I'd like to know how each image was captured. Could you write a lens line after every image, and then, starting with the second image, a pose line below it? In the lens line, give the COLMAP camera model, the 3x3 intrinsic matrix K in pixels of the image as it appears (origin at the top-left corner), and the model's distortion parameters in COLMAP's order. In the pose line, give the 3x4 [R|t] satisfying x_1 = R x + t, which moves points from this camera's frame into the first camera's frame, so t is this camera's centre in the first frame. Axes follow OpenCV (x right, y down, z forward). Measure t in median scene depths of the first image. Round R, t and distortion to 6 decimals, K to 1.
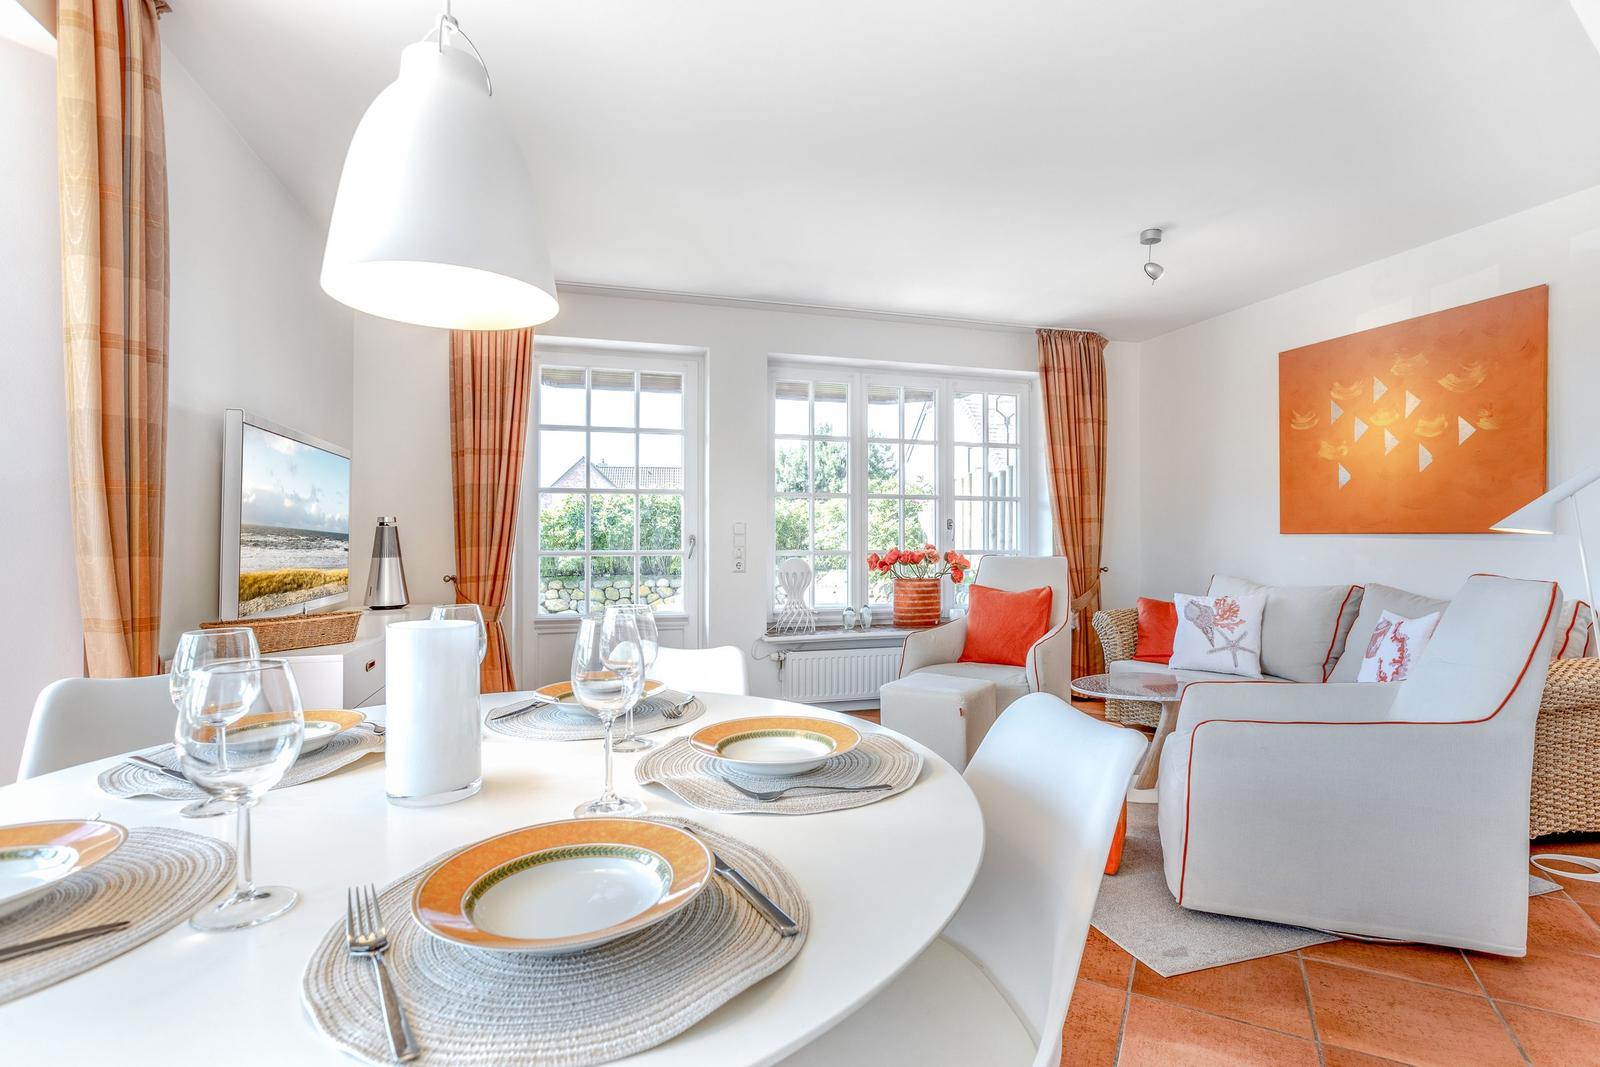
lens RADIAL K [[749.2, 0, 772.4], [0, 749.2, 538.0], [0, 0, 1]] dist [0.000108, 0.000066]
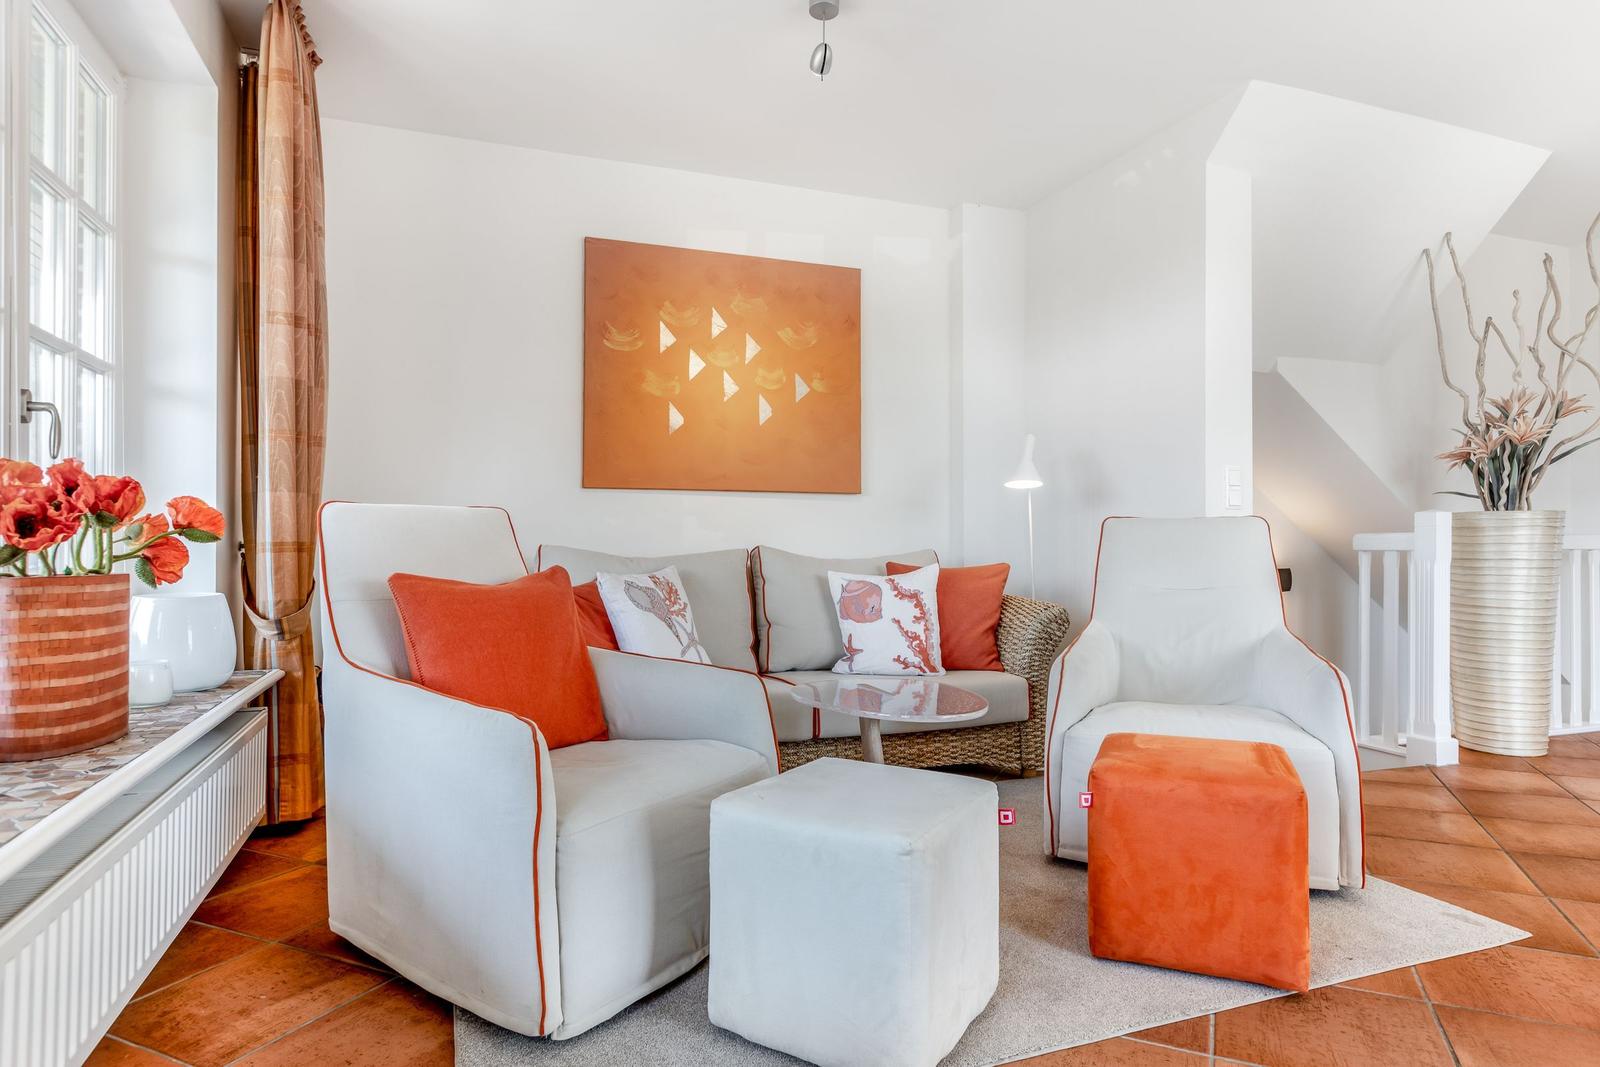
lens RADIAL K [[912.8, 0, 799.9], [0, 912.8, 542.4], [0, 0, 1]] dist [0.000614, 0.000217]
pose [[-0.094966, 0.006712, 0.995458, -0.222329], [0.002819, 0.999975, -0.006473, 0.054770], [-0.995476, 0.002191, -0.094983, 0.909968]]
